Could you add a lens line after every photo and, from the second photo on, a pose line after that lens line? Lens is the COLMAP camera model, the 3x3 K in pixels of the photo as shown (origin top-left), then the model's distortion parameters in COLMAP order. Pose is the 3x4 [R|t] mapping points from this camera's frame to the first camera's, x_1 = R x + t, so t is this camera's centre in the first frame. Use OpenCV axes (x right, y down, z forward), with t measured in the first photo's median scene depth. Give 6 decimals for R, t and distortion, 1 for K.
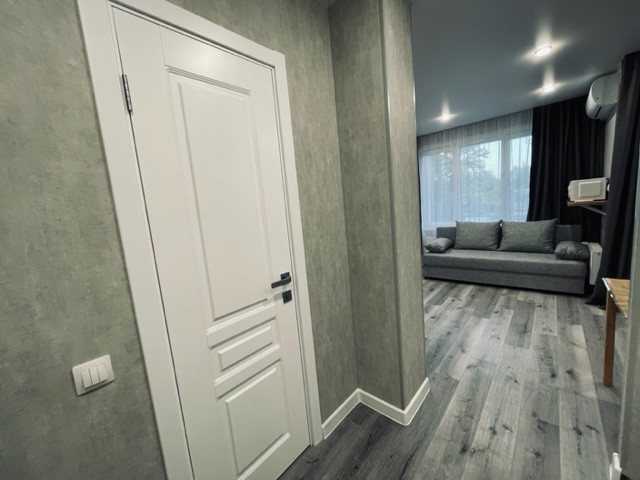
lens RADIAL K [[258.8, 0, 321.1], [0, 258.8, 240.5], [0, 0, 1]] dist [-0.002707, 0.000626]
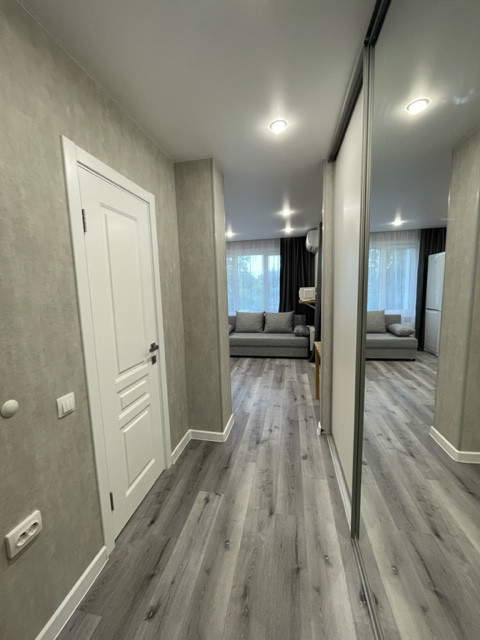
lens RADIAL K [[258.8, 0, 237.2], [0, 258.8, 321.6], [0, 0, 1]] dist [-0.002707, 0.000626]
pose [[0.865018, -0.000175, 0.501742, -0.214948], [0.018254, 0.999349, -0.031121, 0.027982], [-0.501409, 0.036079, 0.864458, -0.225369]]
